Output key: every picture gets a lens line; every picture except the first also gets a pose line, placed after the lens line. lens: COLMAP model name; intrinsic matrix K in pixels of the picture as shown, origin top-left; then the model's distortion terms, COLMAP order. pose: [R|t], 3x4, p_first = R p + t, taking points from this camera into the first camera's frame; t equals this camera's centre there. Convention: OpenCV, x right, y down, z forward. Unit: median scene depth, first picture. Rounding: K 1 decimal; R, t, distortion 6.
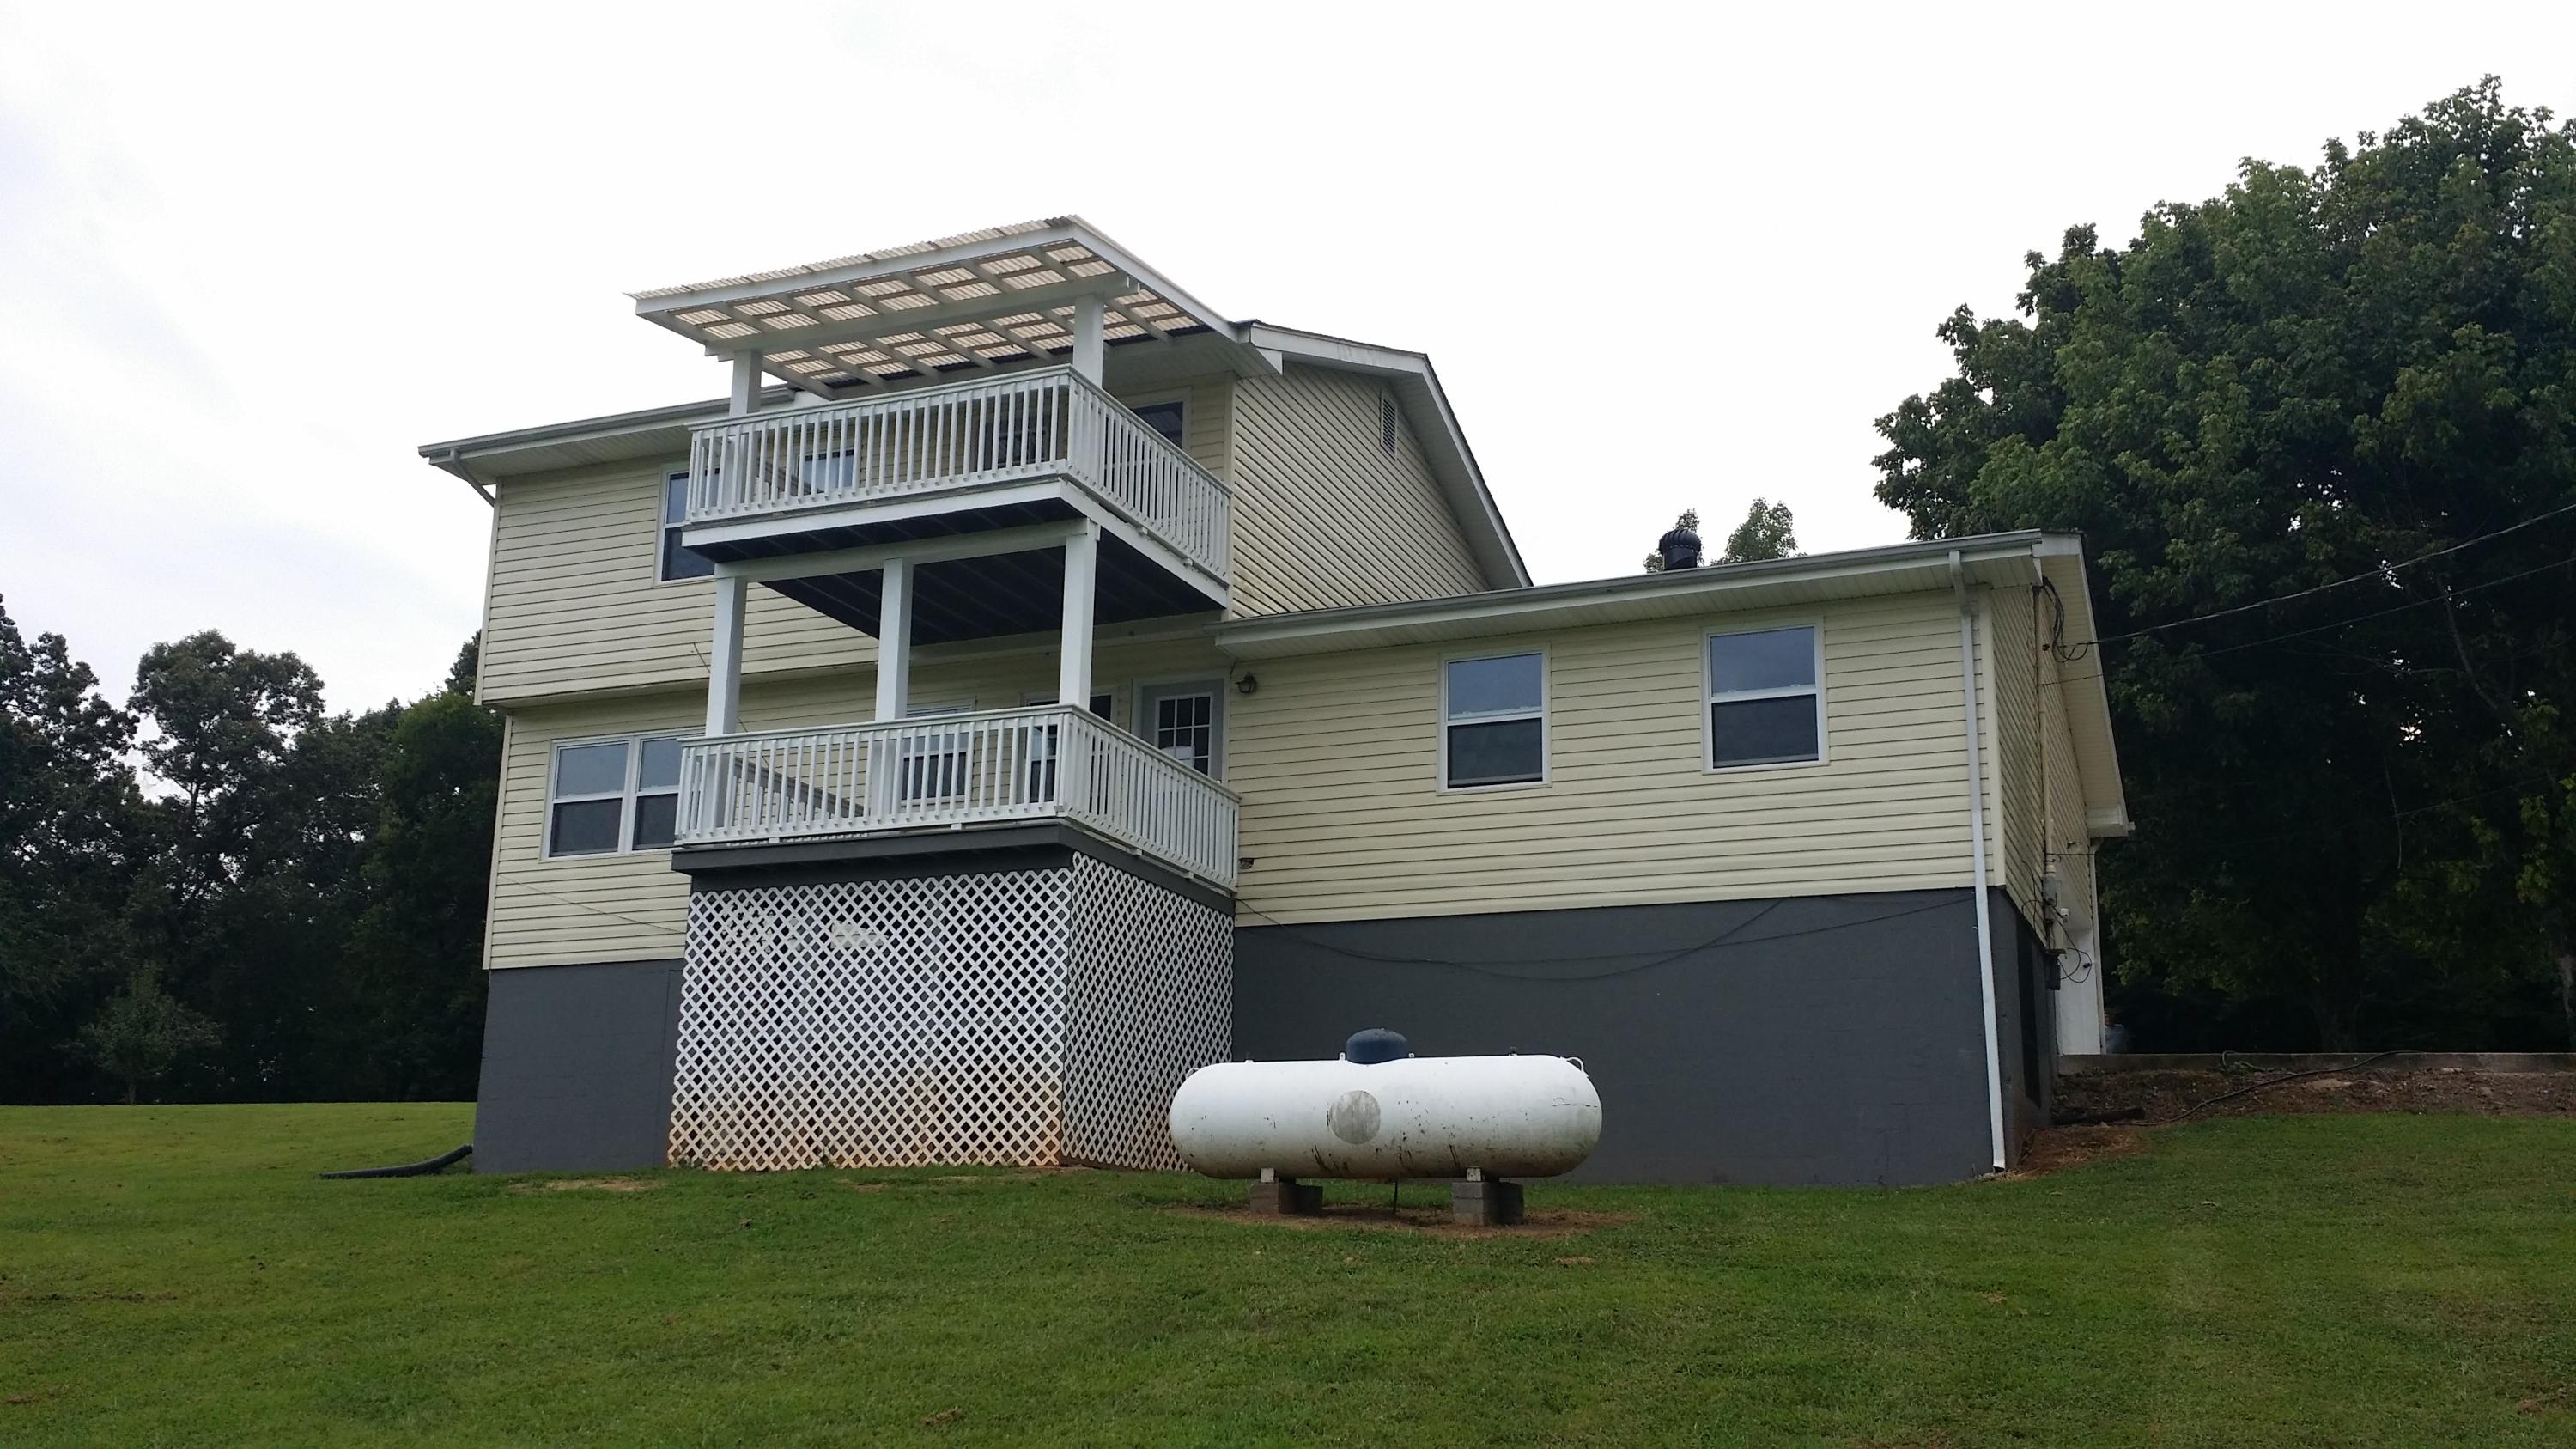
lens RADIAL K [[2411.1, 0, 1292.5], [0, 2411.1, 728.4], [0, 0, 1]] dist [-0.004967, 0.000000]
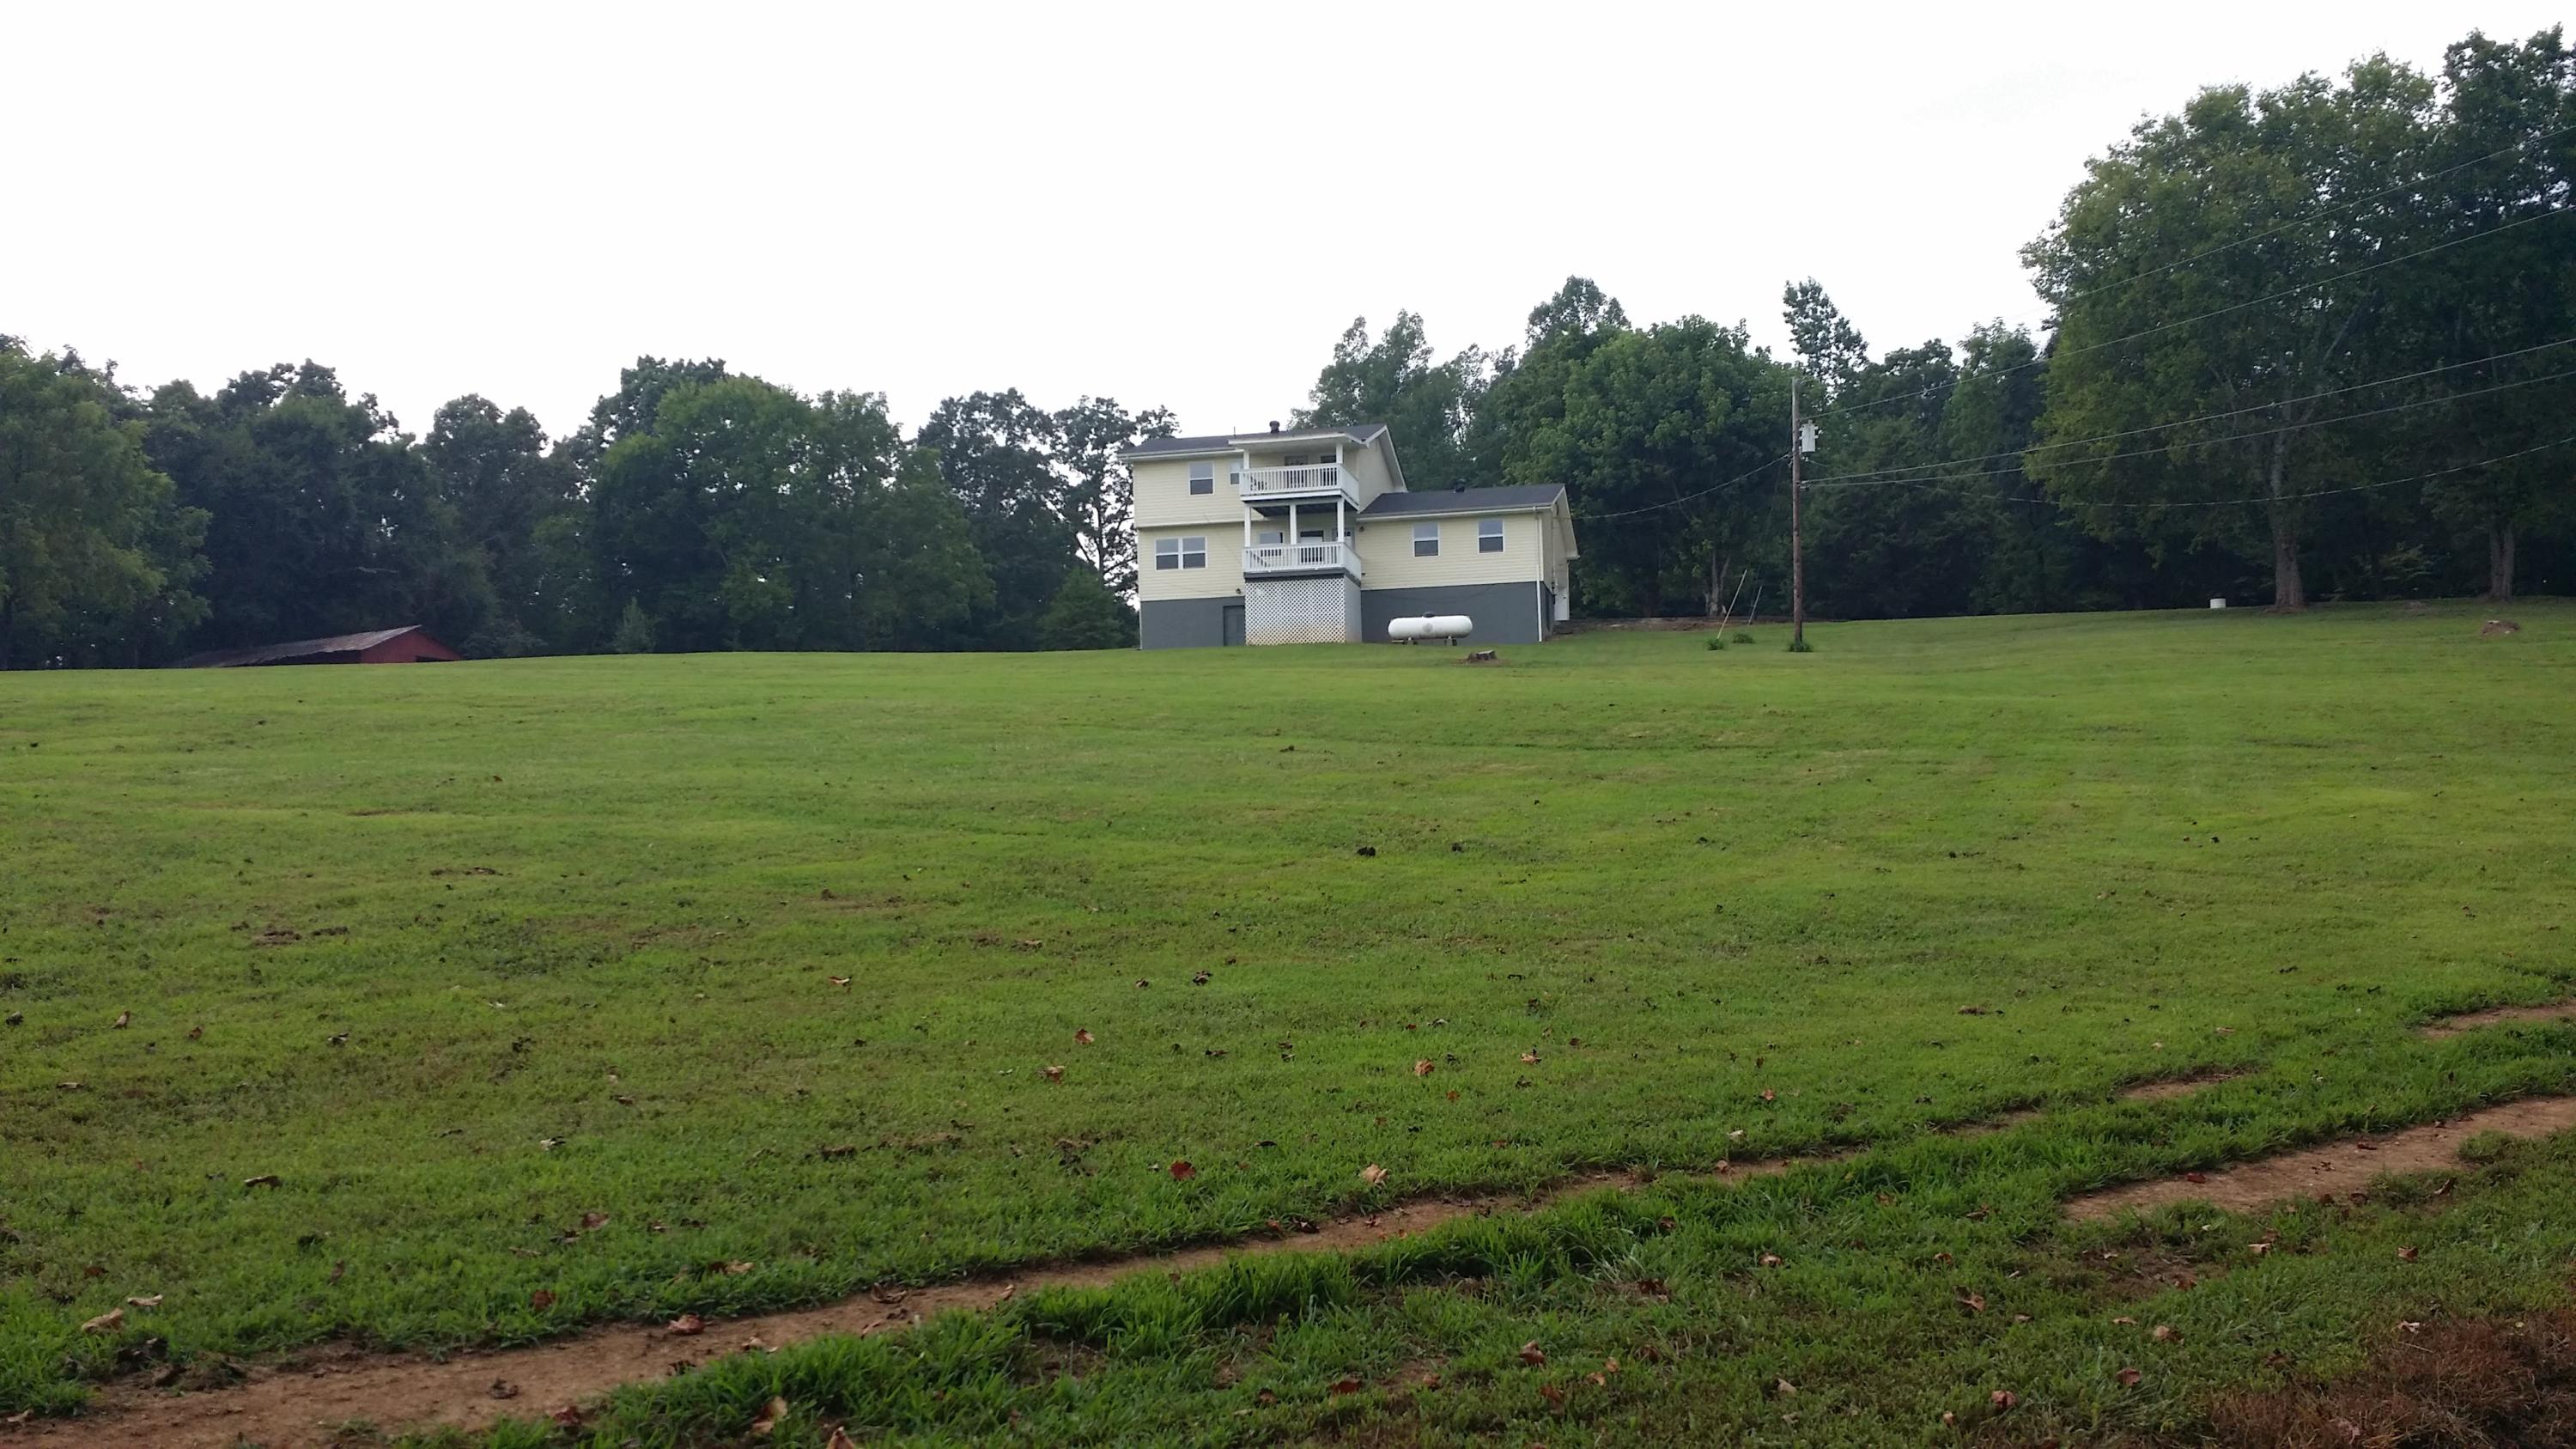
lens RADIAL K [[2411.1, 0, 1285.8], [0, 2411.1, 724.2], [0, 0, 1]] dist [-0.004967, 0.000000]
pose [[0.983333, -0.016823, 0.181033, -0.889453], [-0.011293, 0.988136, 0.153167, -0.315256], [-0.181462, -0.152658, 0.971477, -2.968807]]
